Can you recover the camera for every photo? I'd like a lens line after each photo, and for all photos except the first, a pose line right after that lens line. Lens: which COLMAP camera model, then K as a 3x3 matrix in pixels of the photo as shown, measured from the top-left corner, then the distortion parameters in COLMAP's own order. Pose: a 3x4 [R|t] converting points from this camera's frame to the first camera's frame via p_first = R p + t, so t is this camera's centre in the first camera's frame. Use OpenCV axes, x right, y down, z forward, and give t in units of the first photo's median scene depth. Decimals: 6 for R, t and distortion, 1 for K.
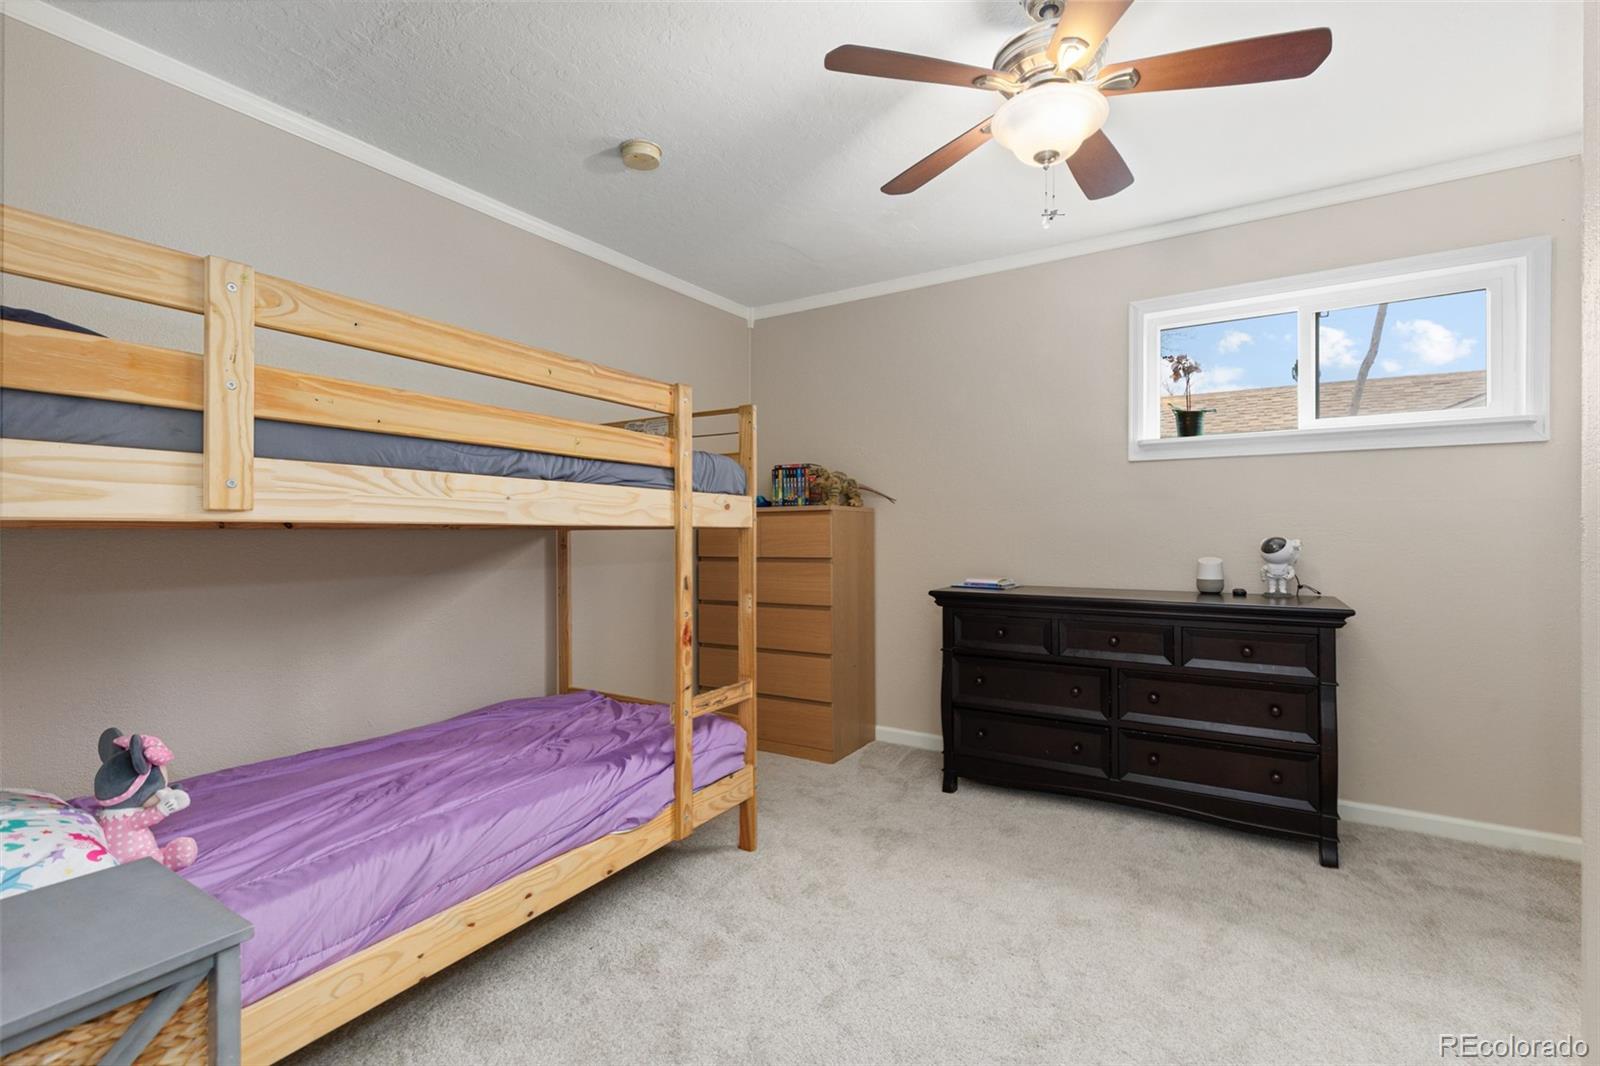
lens RADIAL K [[730.2, 0, 803.9], [0, 730.2, 526.0], [0, 0, 1]] dist [-0.000315, -0.000029]
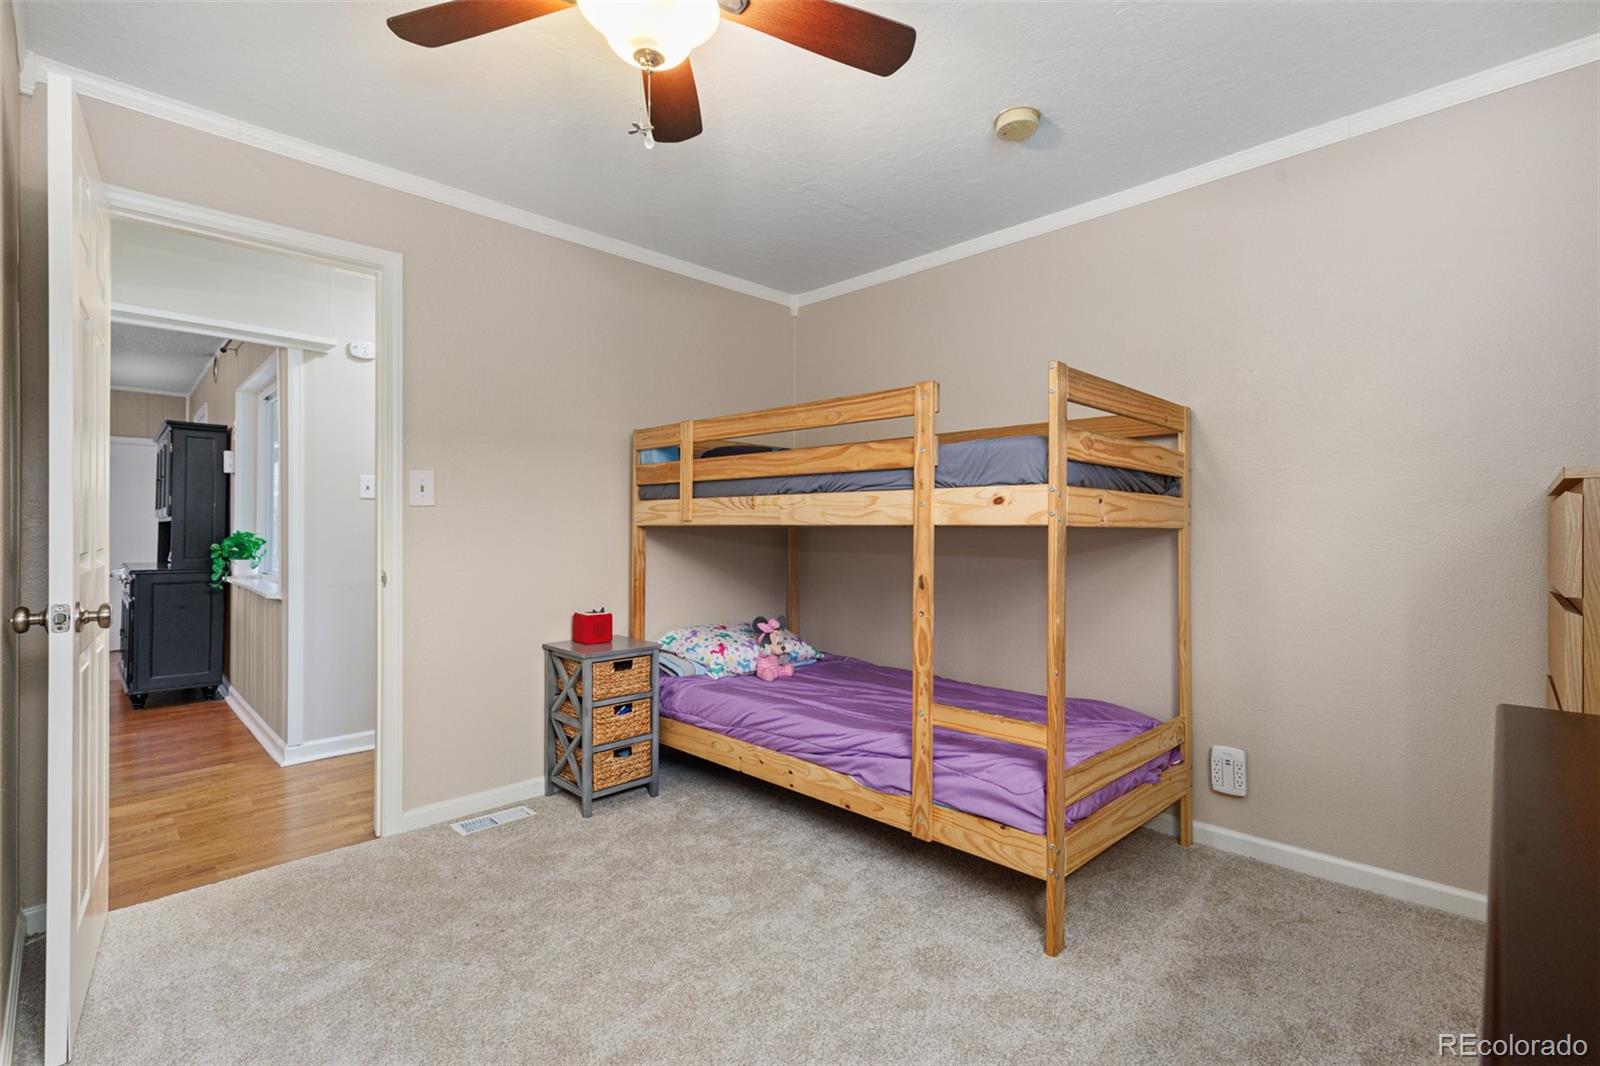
lens RADIAL K [[730.2, 0, 805.4], [0, 730.2, 536.8], [0, 0, 1]] dist [-0.000315, -0.000029]
pose [[-0.244492, 0.000199, -0.969651, 0.853618], [-0.002120, 0.999997, 0.000740, 0.017119], [0.969649, 0.002237, -0.244491, 1.114982]]
